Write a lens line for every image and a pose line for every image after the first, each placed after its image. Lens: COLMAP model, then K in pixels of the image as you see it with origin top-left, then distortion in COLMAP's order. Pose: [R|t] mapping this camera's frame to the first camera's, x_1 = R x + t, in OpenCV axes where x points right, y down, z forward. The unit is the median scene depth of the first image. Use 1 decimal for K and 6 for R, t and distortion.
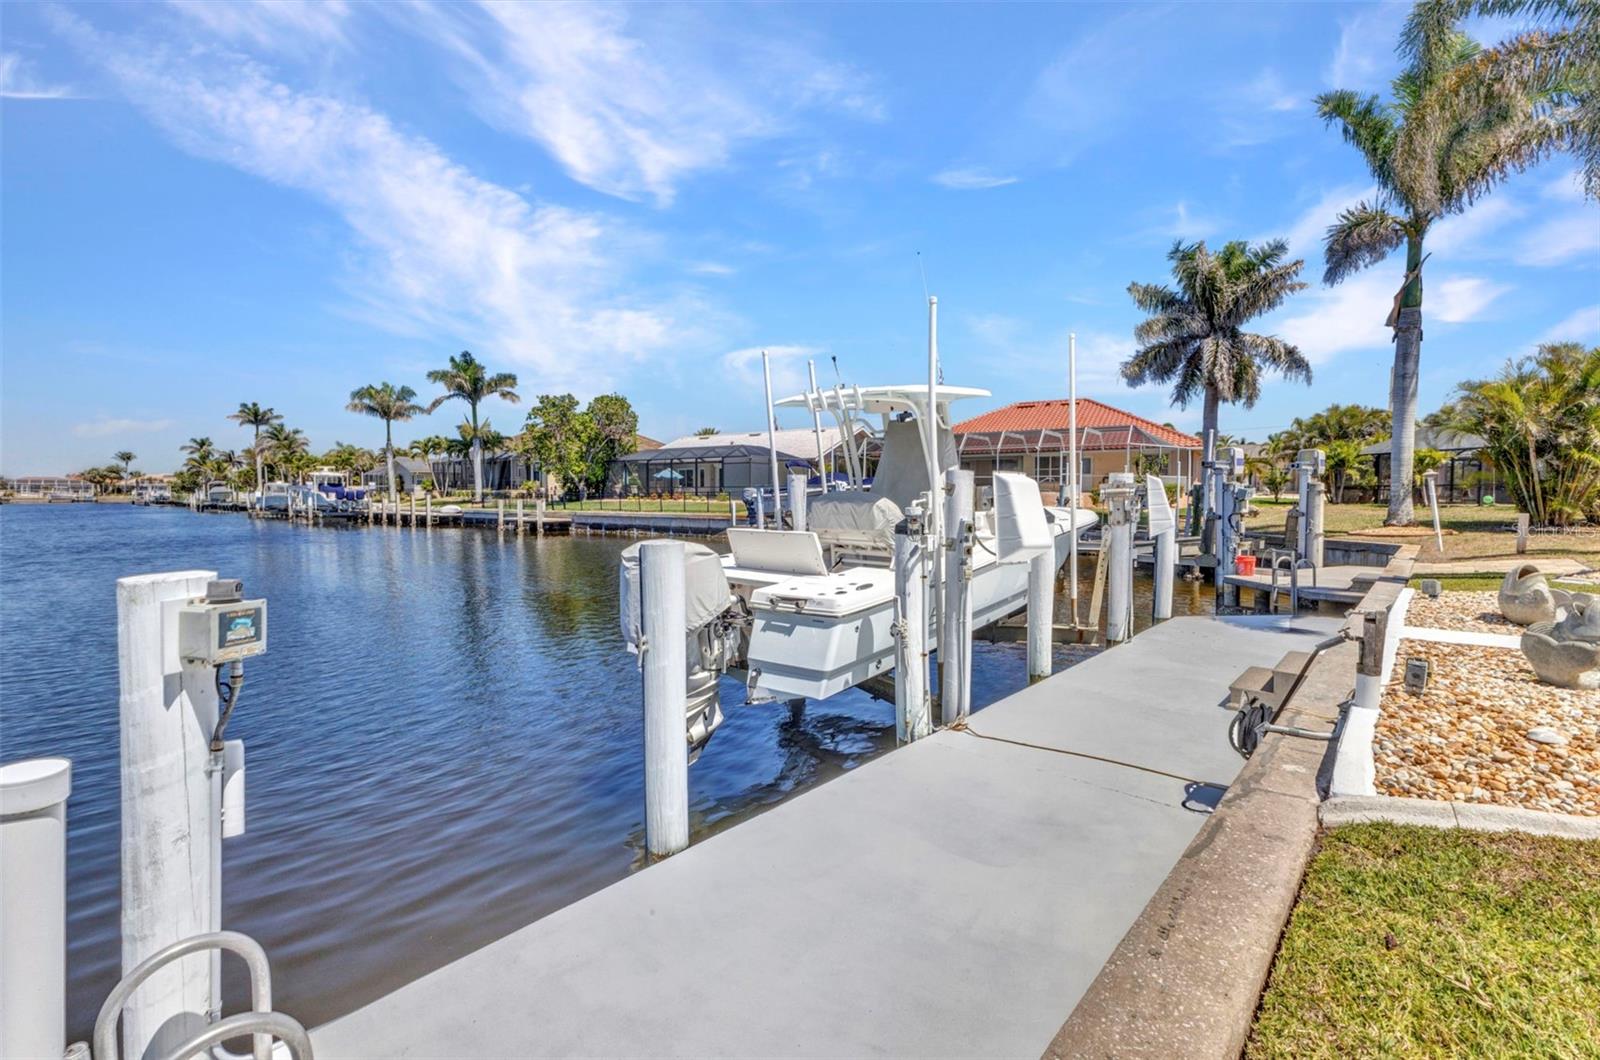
lens RADIAL K [[683.9, 0, 803.1], [0, 683.9, 507.8], [0, 0, 1]] dist [-0.000263, -0.000061]
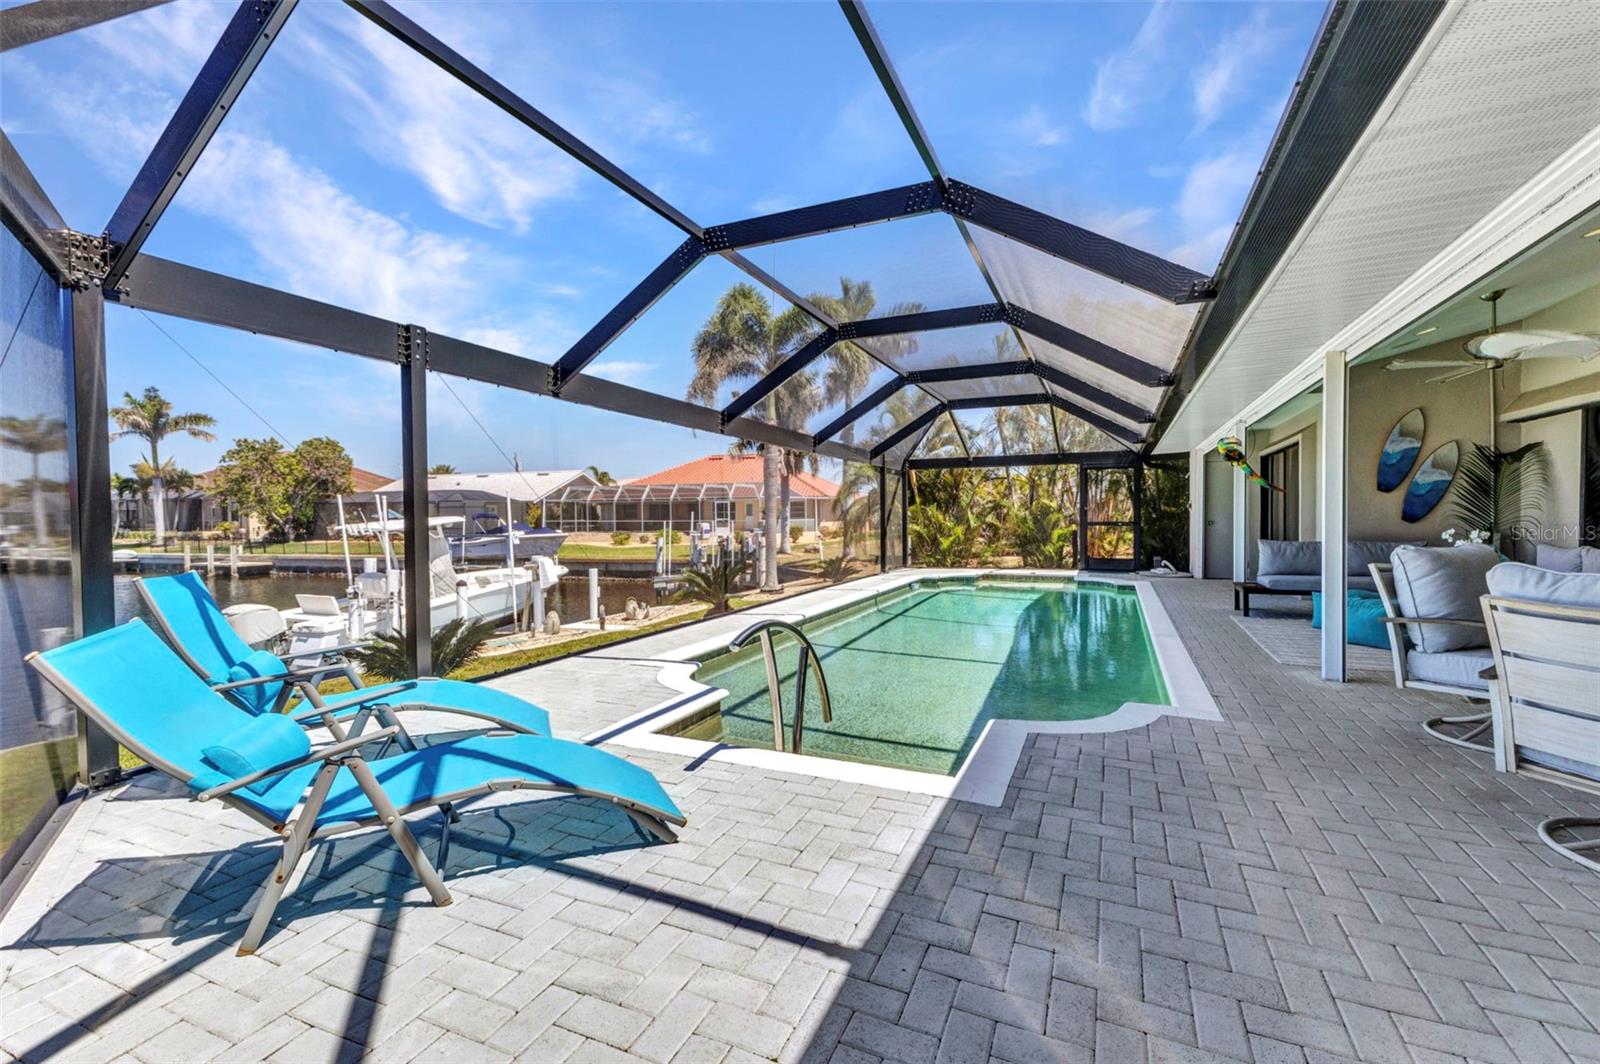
lens RADIAL K [[684.5, 0, 832.5], [0, 684.5, 521.6], [0, 0, 1]] dist [0.000947, -0.003812]
pose [[0.946126, -0.007632, 0.323709, 0.108345], [0.011603, 0.999879, -0.010339, -0.021353], [-0.323591, 0.013538, 0.946100, -0.211530]]
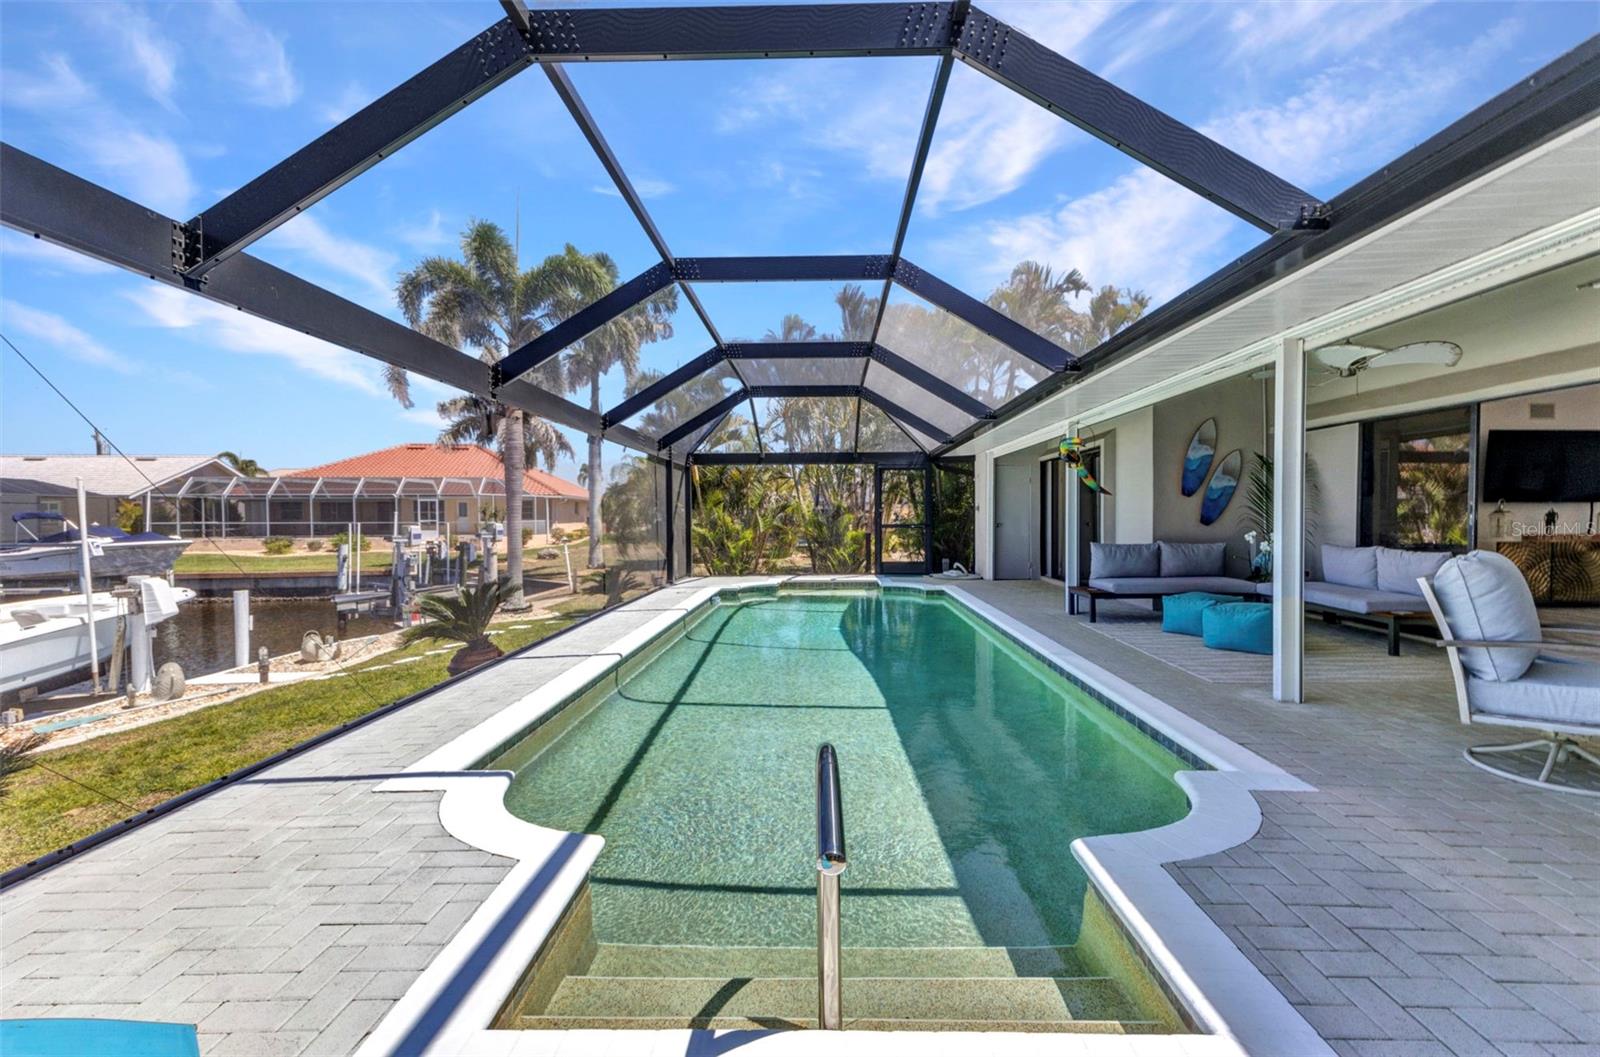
lens RADIAL K [[692.4, 0, 830.7], [0, 692.4, 524.4], [0, 0, 1]] dist [0.008546, -0.000068]
pose [[0.761200, -0.009543, 0.648446, 0.104152], [0.015161, 0.999880, -0.003083, -0.022541], [-0.648339, 0.012178, 0.761254, -0.166511]]
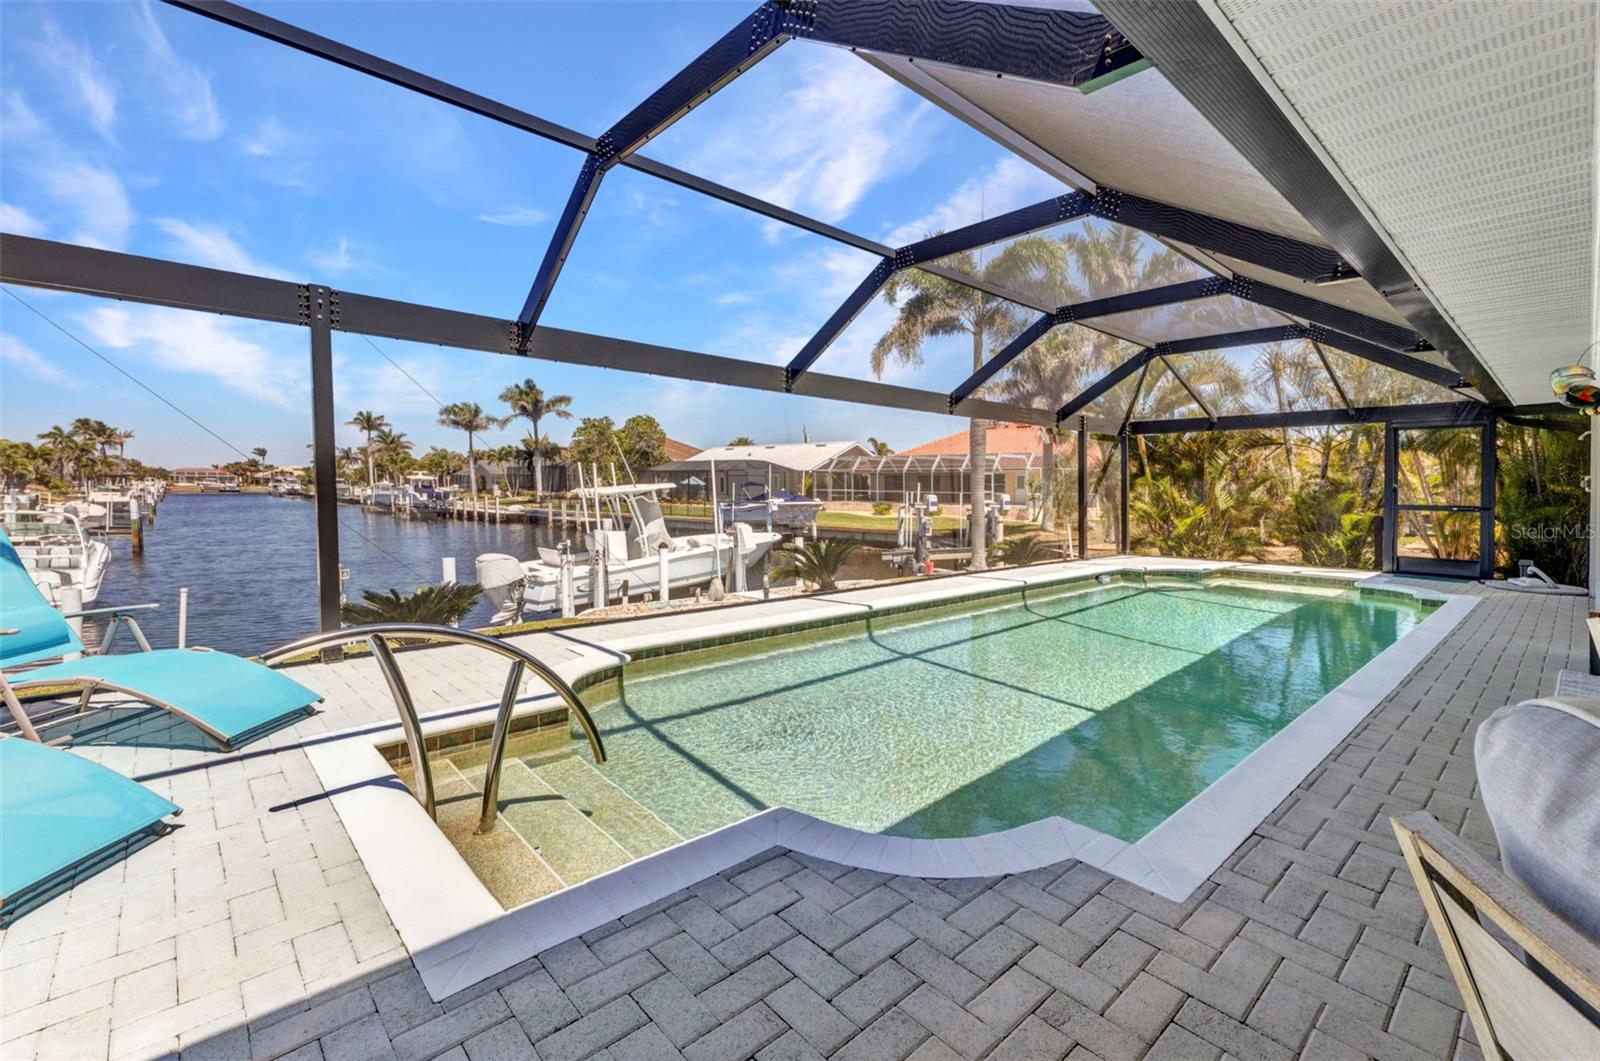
lens RADIAL K [[692.4, 0, 830.7], [0, 692.4, 526.4], [0, 0, 1]] dist [0.008546, -0.000068]
pose [[0.995652, 0.018527, -0.091294, 0.163639], [-0.015061, 0.999145, 0.038510, -0.022187], [0.091929, -0.036967, 0.995079, -0.191425]]
